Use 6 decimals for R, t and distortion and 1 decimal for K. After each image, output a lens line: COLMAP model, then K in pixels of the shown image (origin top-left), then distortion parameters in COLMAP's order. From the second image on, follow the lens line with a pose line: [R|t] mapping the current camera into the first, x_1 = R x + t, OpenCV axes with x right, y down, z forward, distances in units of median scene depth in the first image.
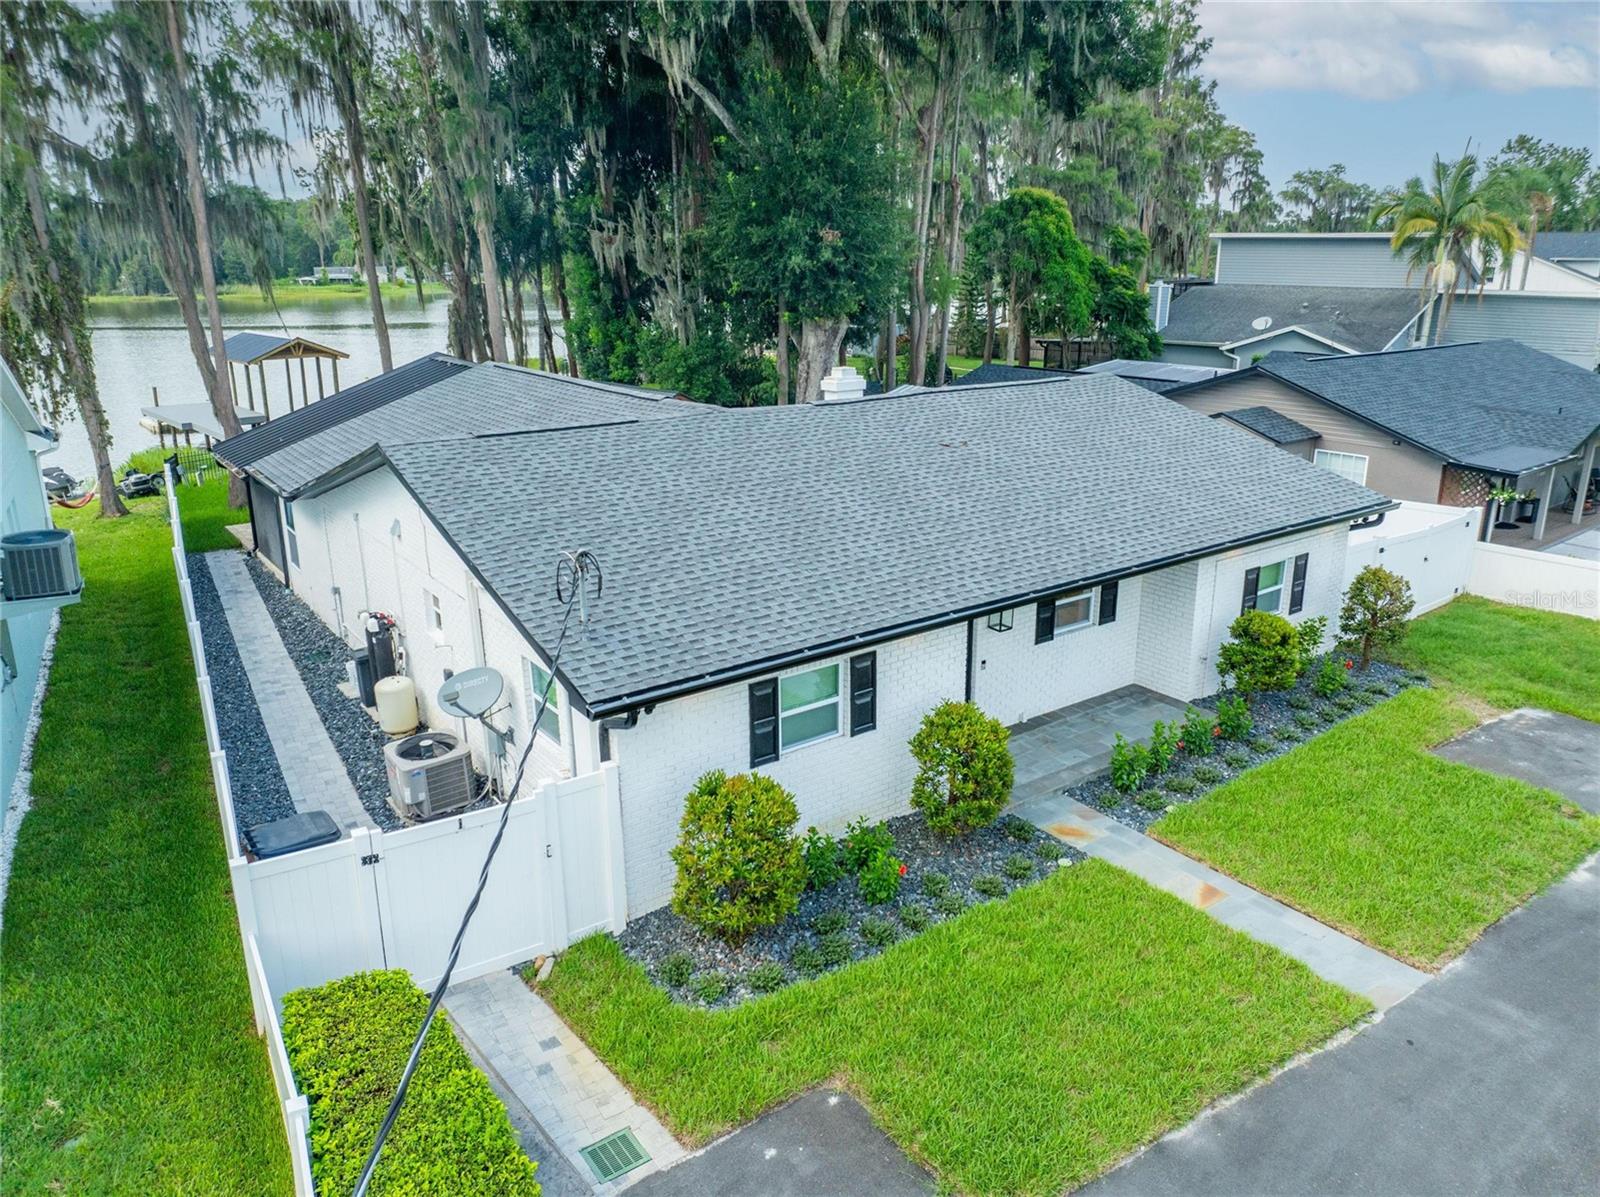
lens RADIAL K [[1123.0, 0, 807.8], [0, 1123.0, 599.1], [0, 0, 1]] dist [-0.032587, -0.002198]
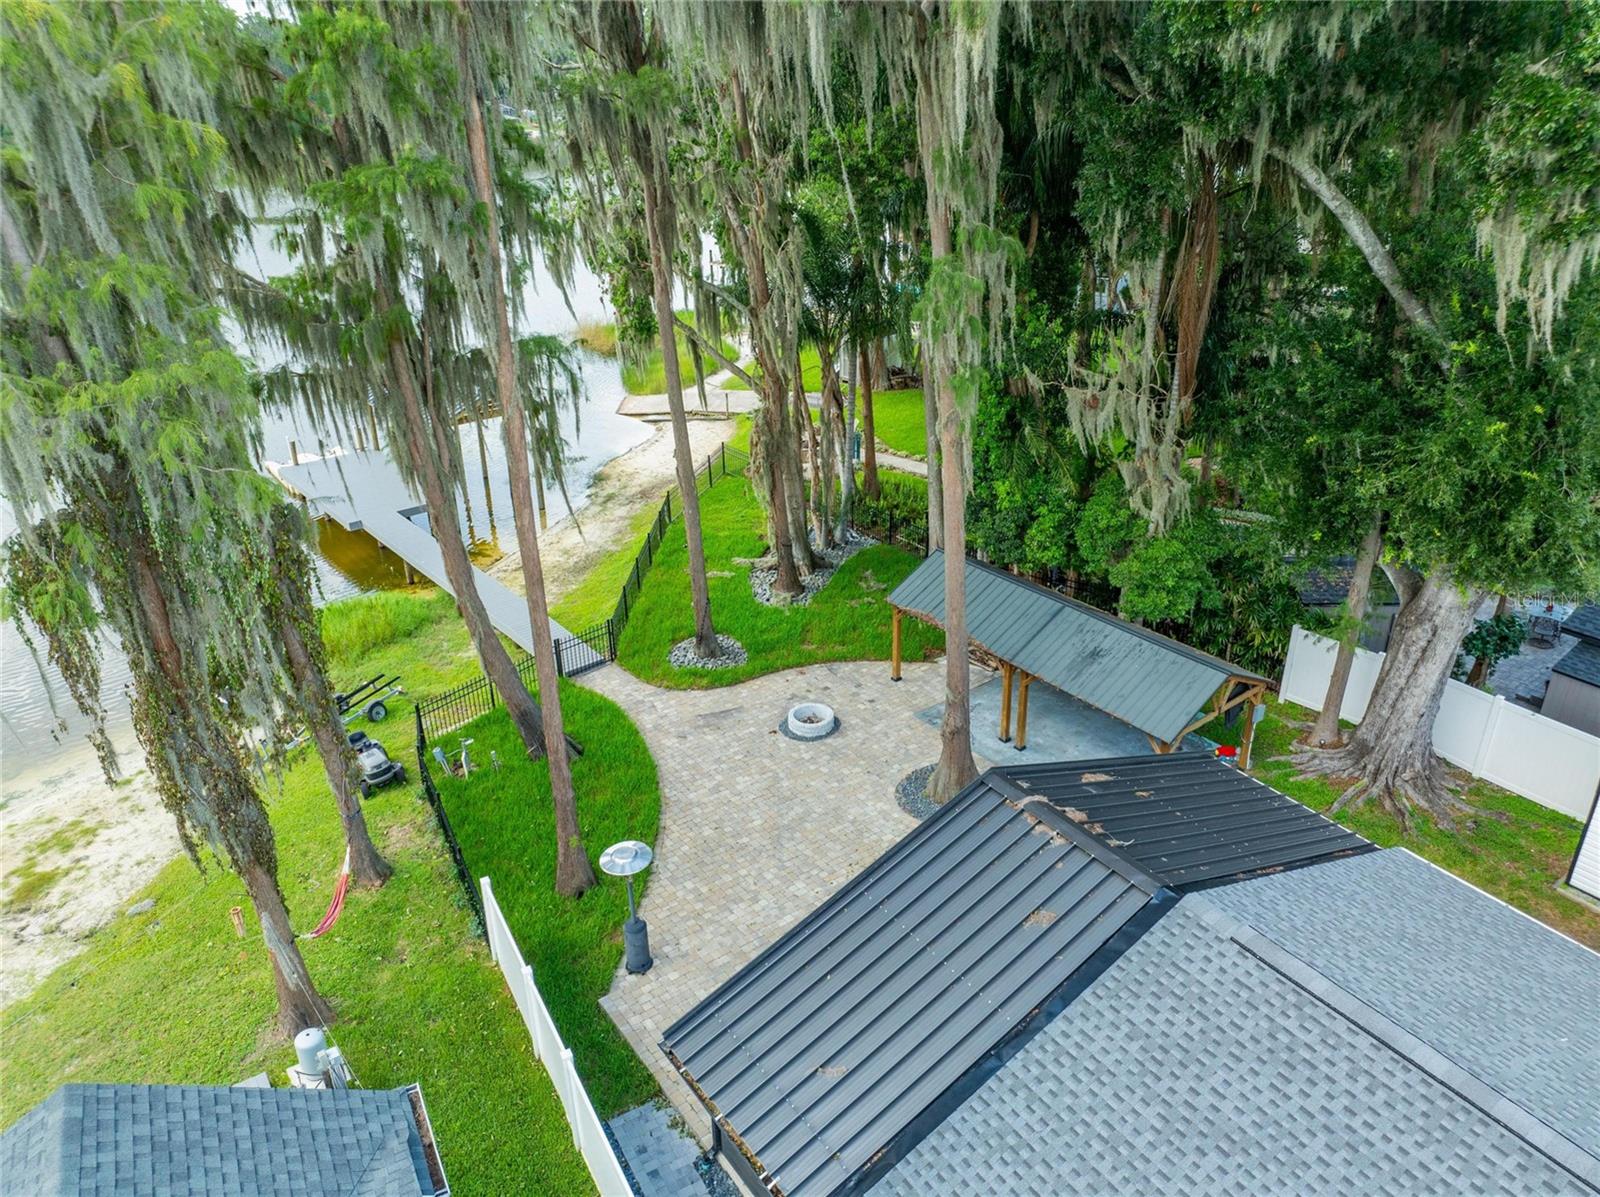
lens RADIAL K [[1123.0, 0, 807.8], [0, 1123.0, 599.1], [0, 0, 1]] dist [-0.032587, -0.002198]
pose [[0.999592, 0.004722, -0.028171, -0.619765], [-0.000392, 0.988414, 0.151782, -0.592873], [0.028561, -0.151709, 0.988012, 0.679044]]
